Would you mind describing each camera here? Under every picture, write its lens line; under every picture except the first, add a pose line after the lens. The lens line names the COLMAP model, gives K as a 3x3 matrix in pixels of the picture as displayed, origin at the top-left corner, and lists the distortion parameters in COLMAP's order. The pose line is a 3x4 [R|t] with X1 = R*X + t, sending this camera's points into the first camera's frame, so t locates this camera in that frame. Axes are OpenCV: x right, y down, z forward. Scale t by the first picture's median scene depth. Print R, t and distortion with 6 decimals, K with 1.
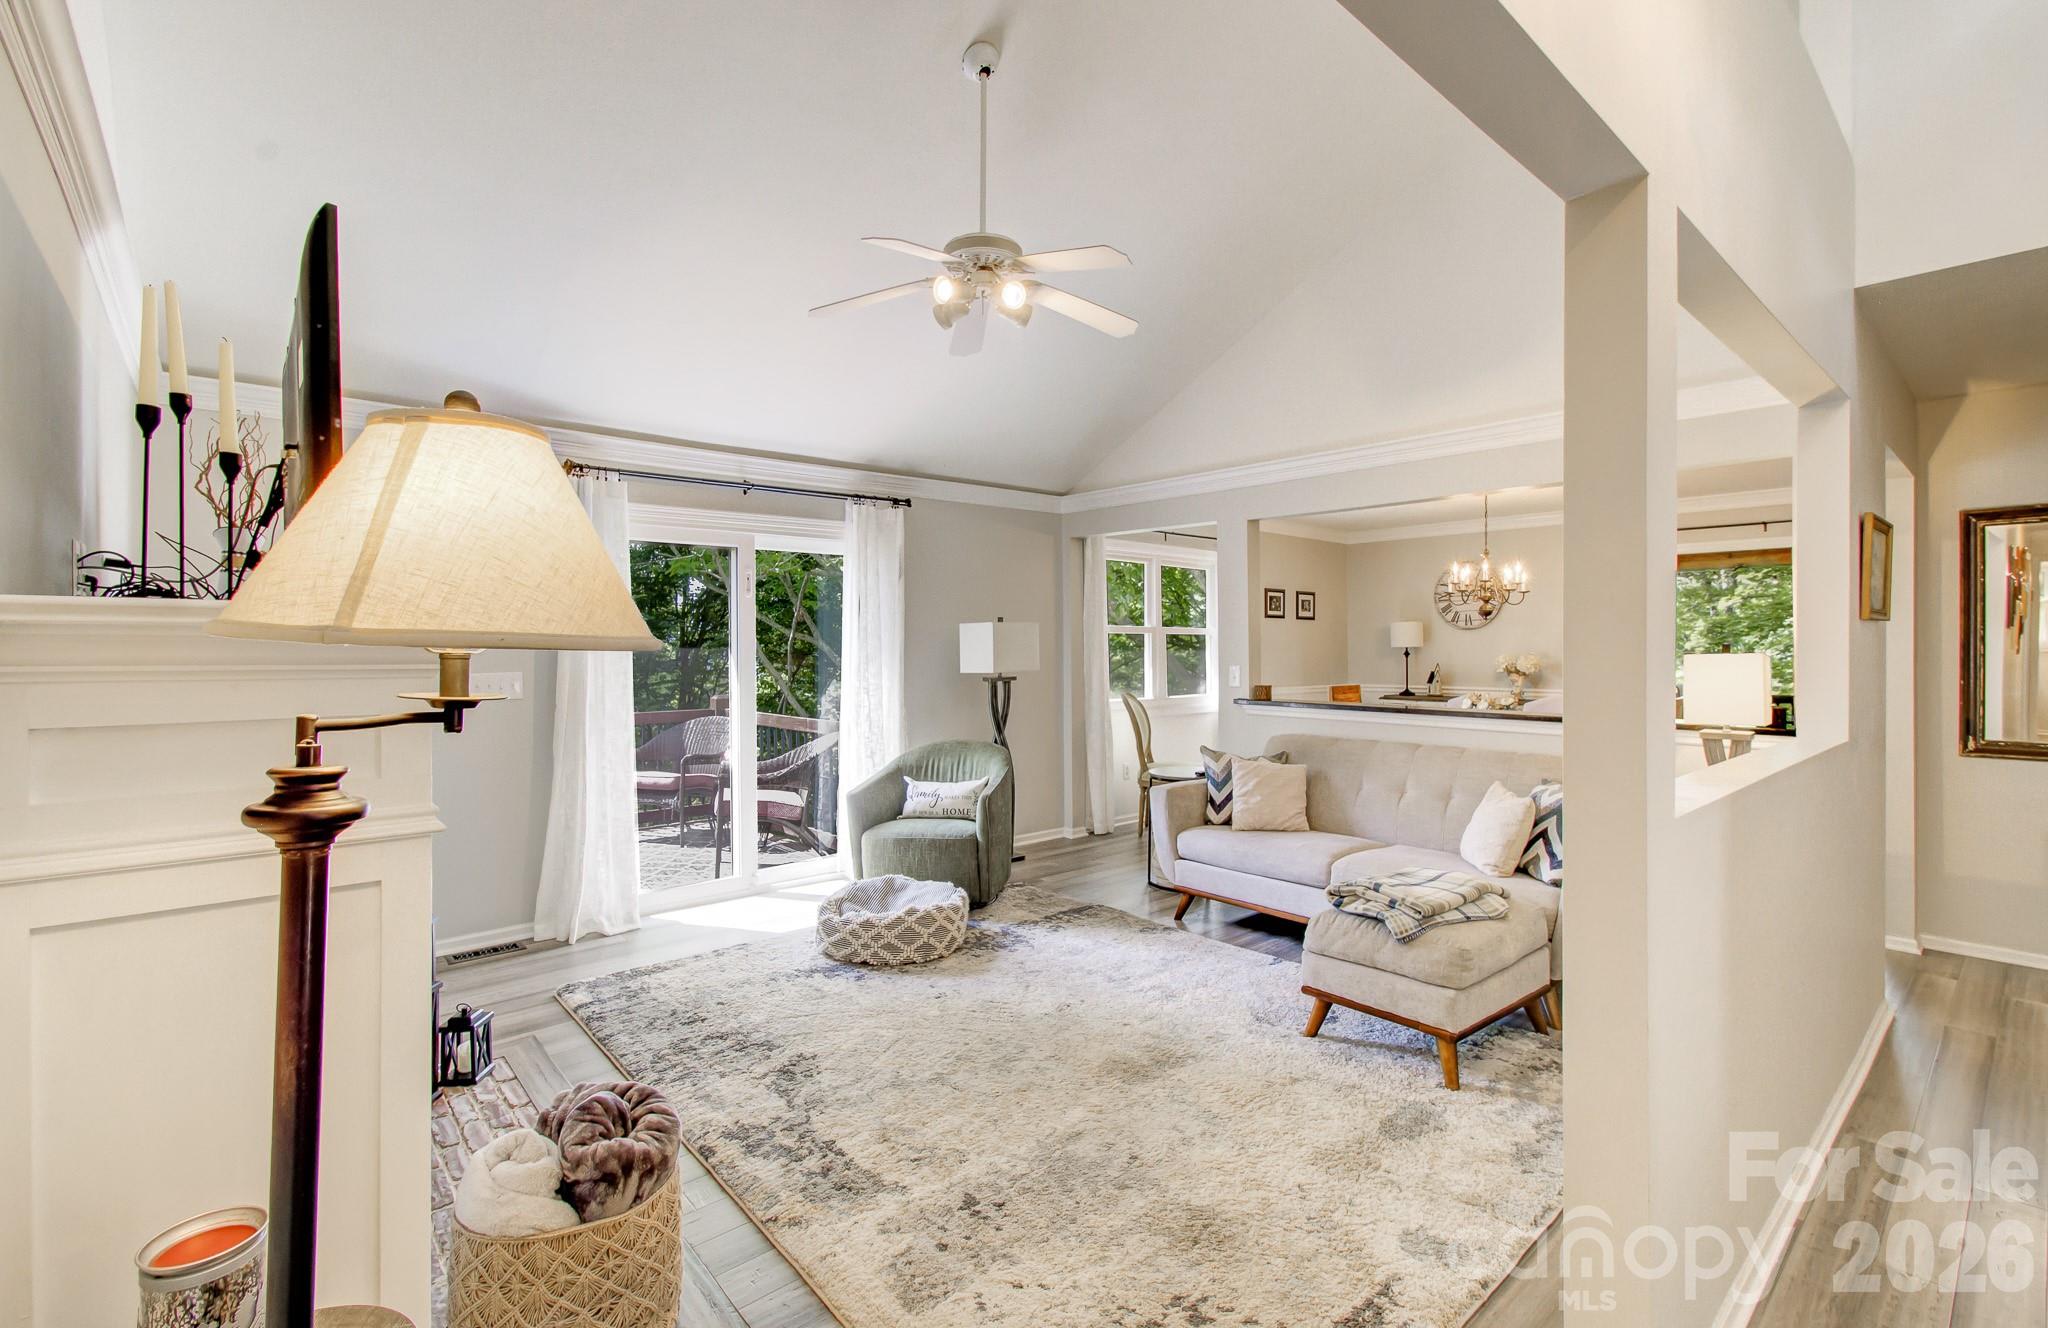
lens RADIAL K [[903.5, 0, 1070.8], [0, 903.5, 654.4], [0, 0, 1]] dist [-0.002211, 0.024861]
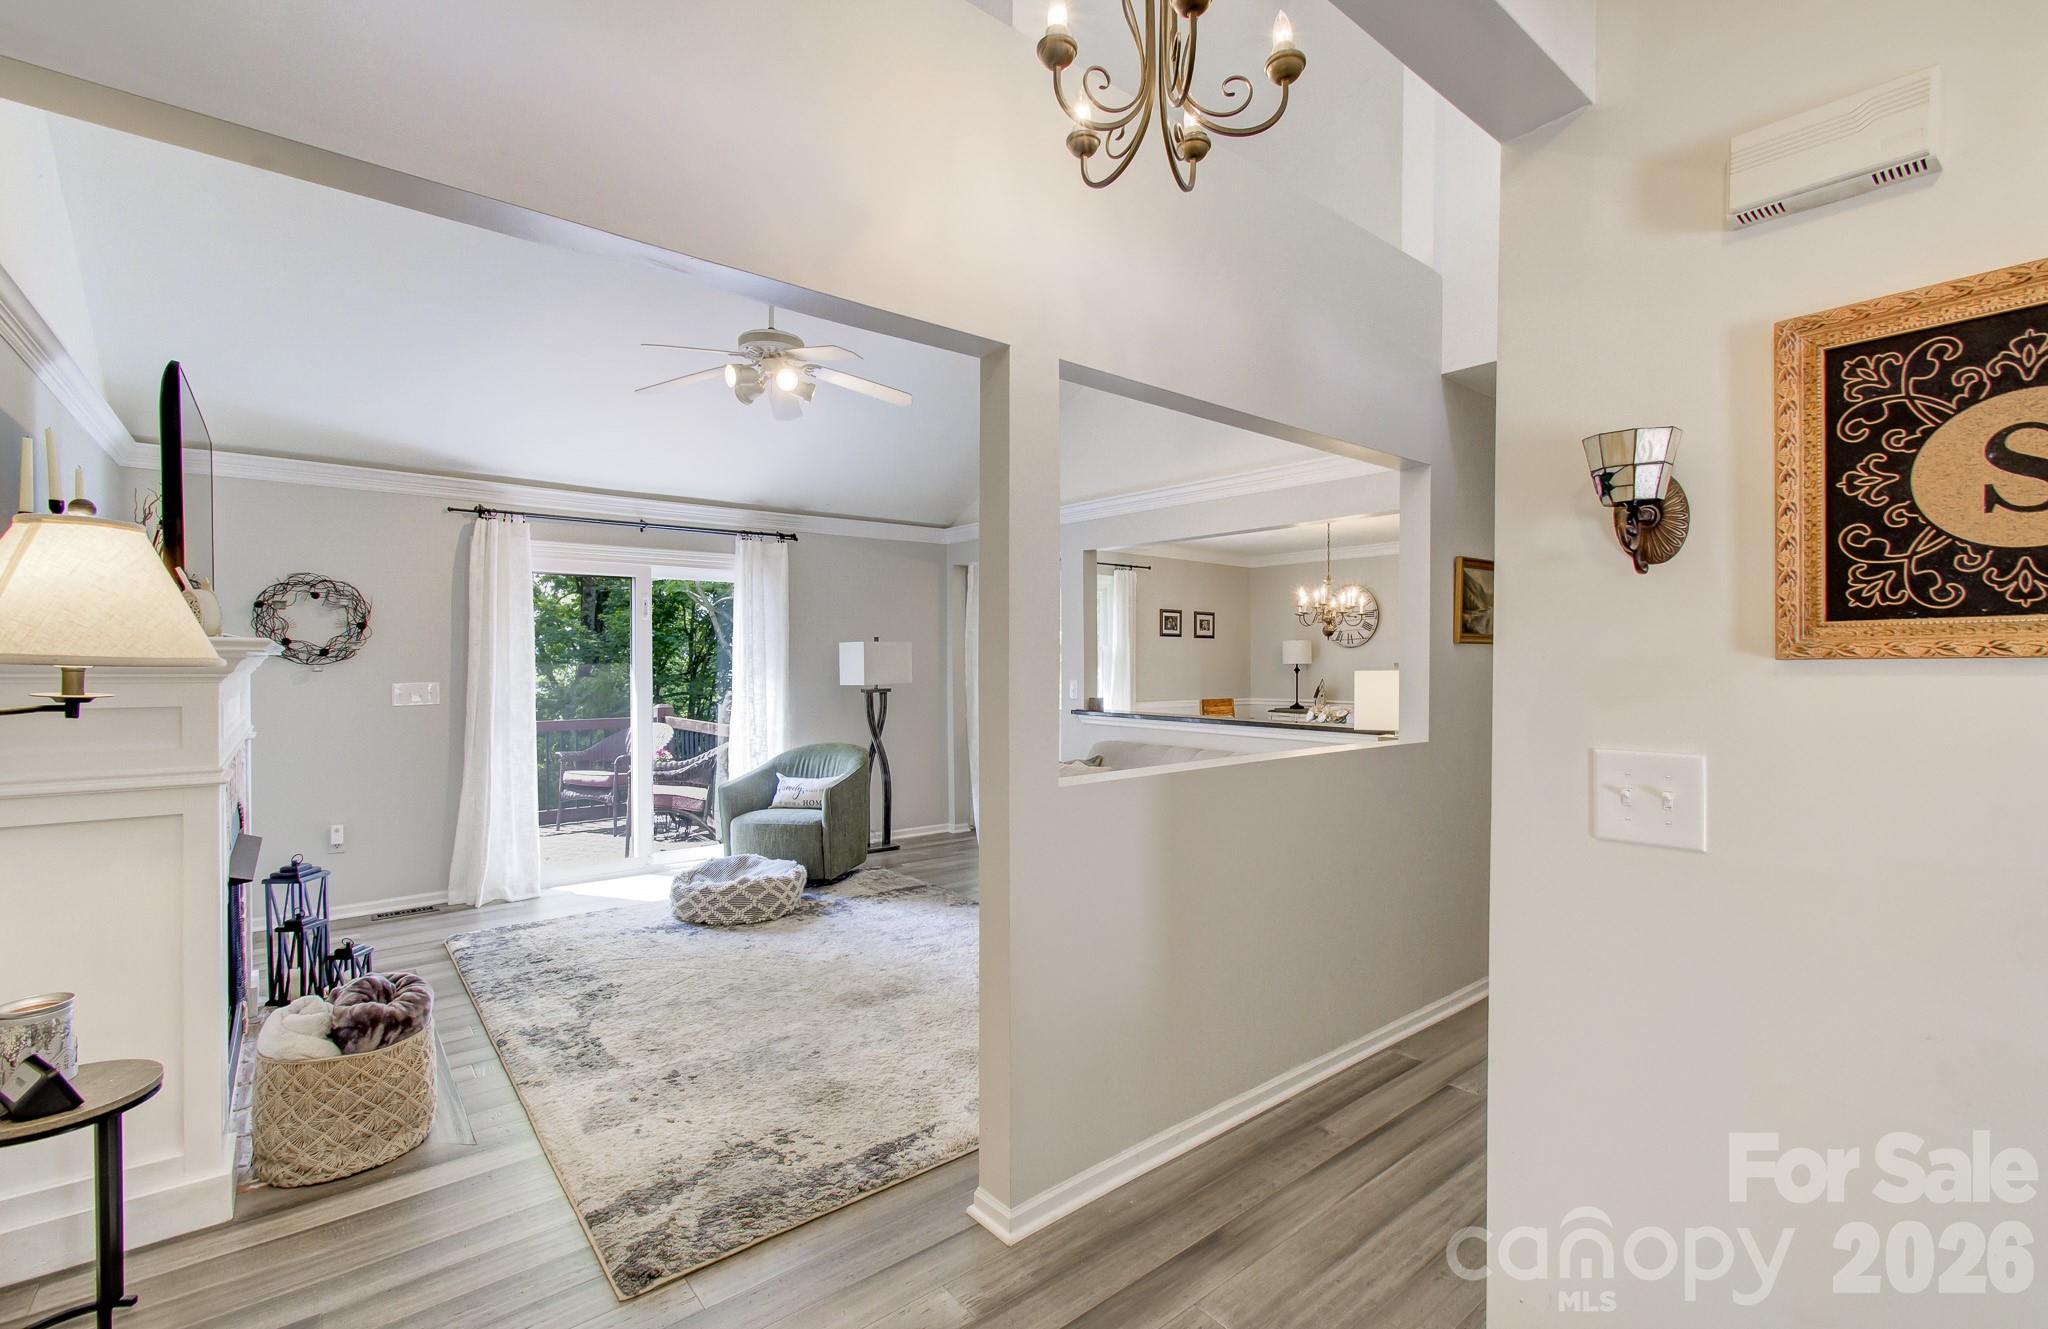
lens RADIAL K [[890.2, 0, 1028.2], [0, 890.2, 677.7], [0, 0, 1]] dist [0.050621, -0.000013]
pose [[0.997720, 0.004251, -0.067355, 0.275652], [-0.003647, 0.999952, 0.009093, -0.000542], [0.067391, -0.008826, 0.997688, -0.165970]]
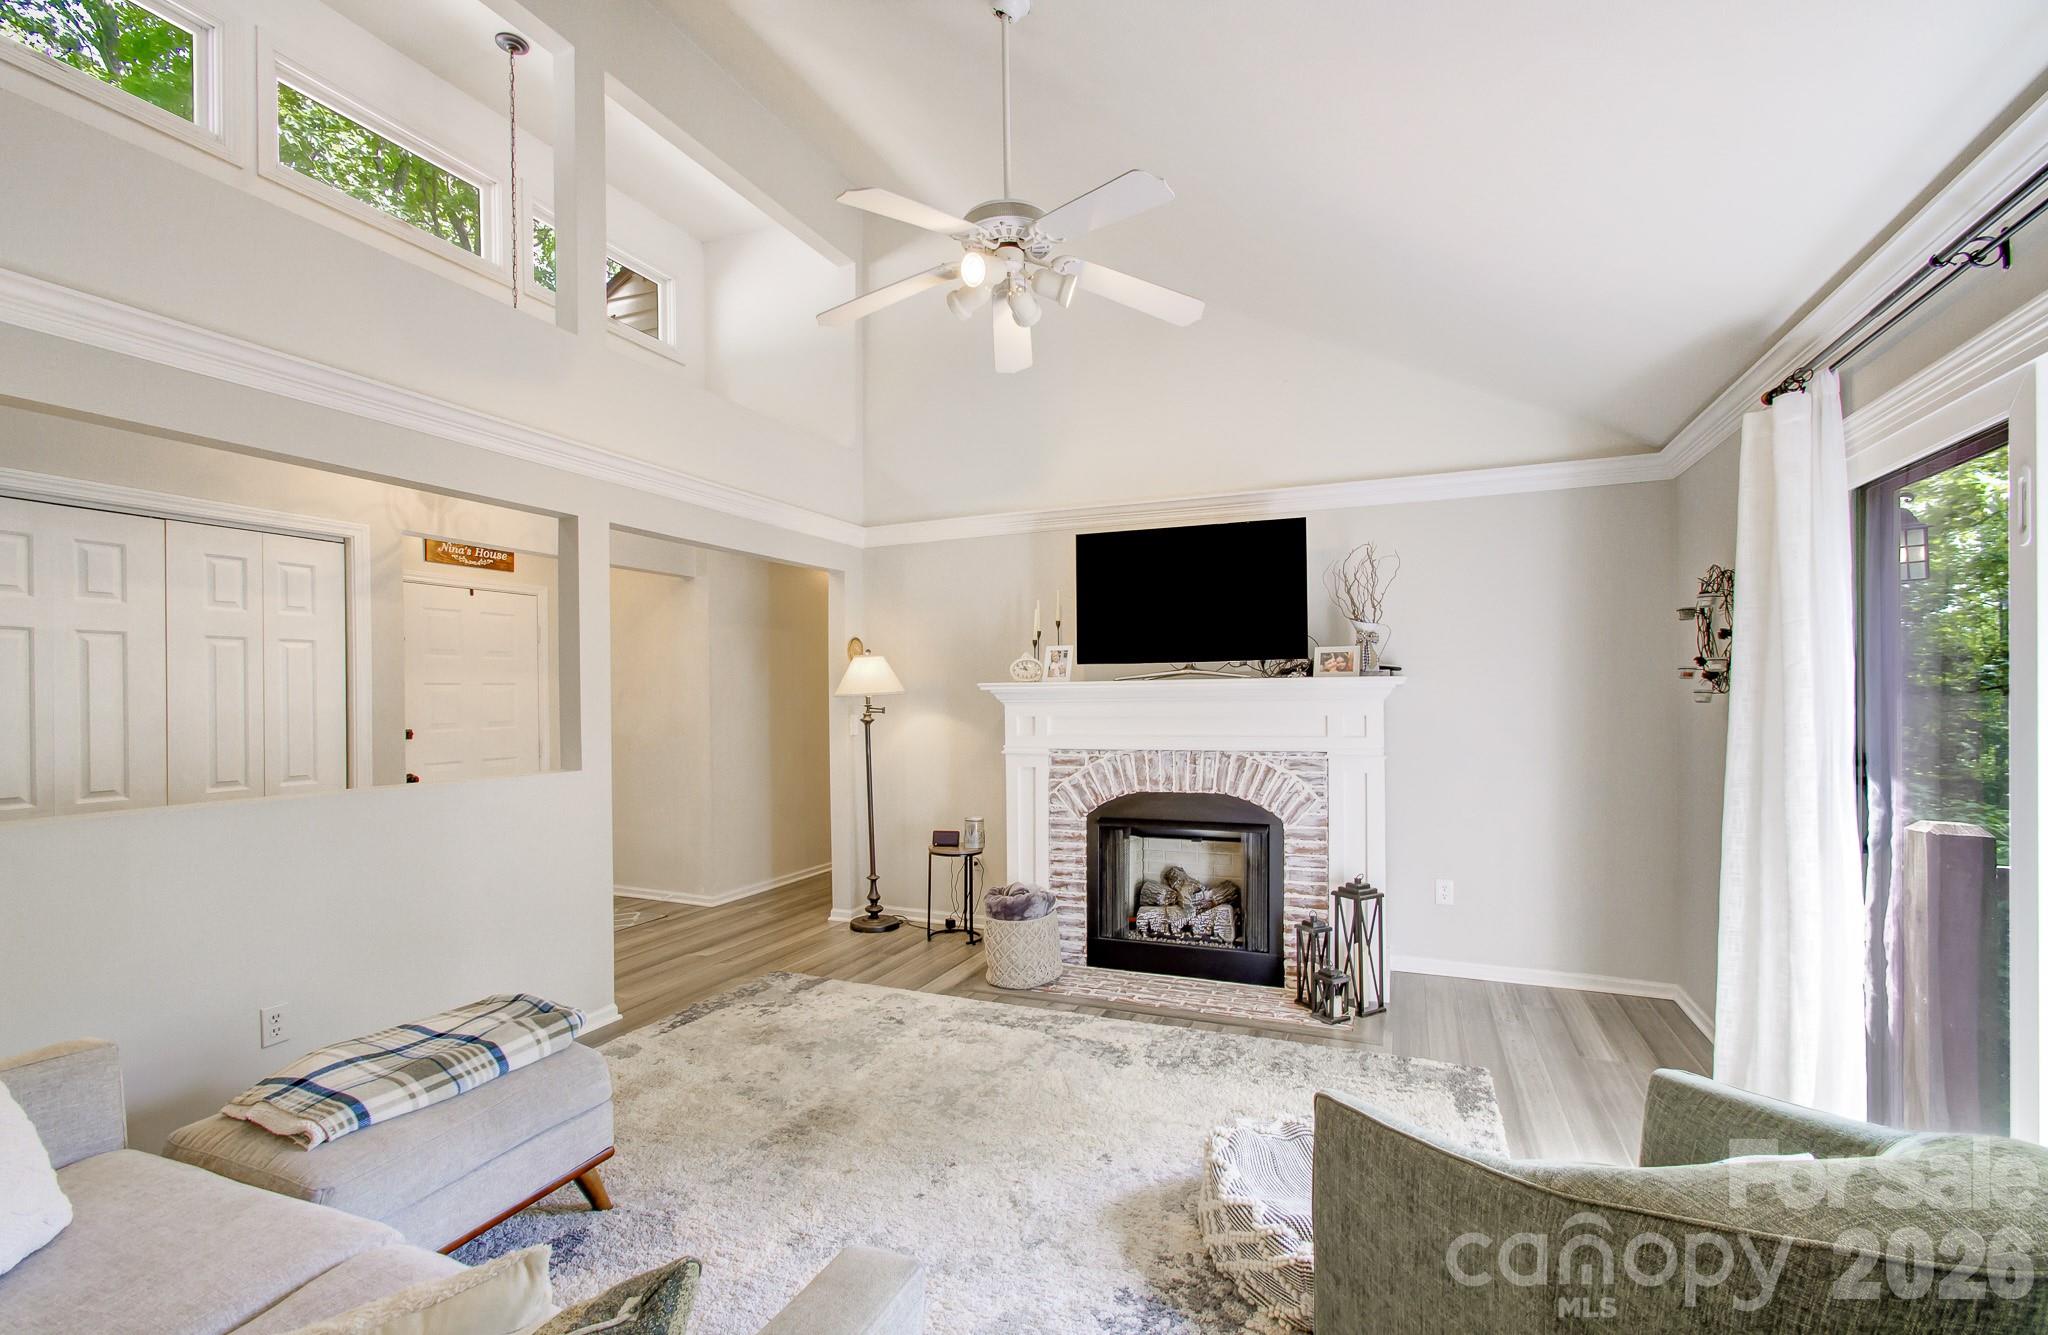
lens RADIAL K [[890.2, 0, 1028.2], [0, 890.2, 680.7], [0, 0, 1]] dist [0.050621, -0.000013]
pose [[-0.916425, 0.007221, -0.400140, 0.189822], [0.014925, 0.999758, -0.016139, -0.010296], [0.399927, -0.020763, -0.916312, 1.472349]]
